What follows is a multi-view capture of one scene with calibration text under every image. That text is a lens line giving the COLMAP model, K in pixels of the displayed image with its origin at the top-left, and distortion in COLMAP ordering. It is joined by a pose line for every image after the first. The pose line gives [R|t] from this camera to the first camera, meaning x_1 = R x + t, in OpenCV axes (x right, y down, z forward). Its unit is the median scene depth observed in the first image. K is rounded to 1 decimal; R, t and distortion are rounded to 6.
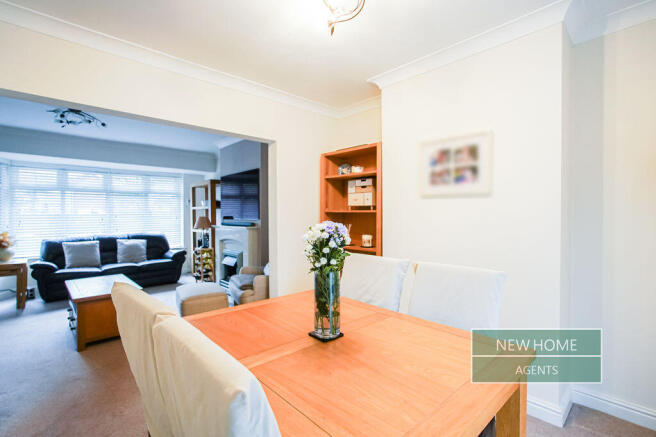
lens RADIAL K [[305.9, 0, 330.5], [0, 305.9, 219.8], [0, 0, 1]] dist [-0.018685, 0.004469]
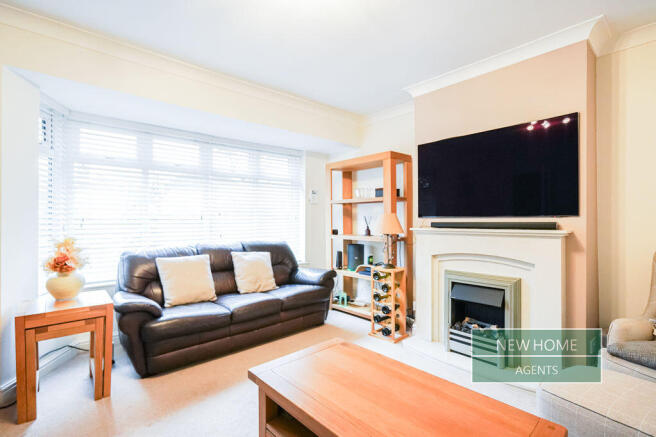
lens RADIAL K [[305.9, 0, 320.9], [0, 305.9, 220.5], [0, 0, 1]] dist [-0.018685, 0.004469]
pose [[0.999687, 0.004905, -0.024518, -0.514438], [-0.005393, 0.999788, -0.019883, 0.014544], [0.024415, 0.020009, 0.999502, 0.404806]]
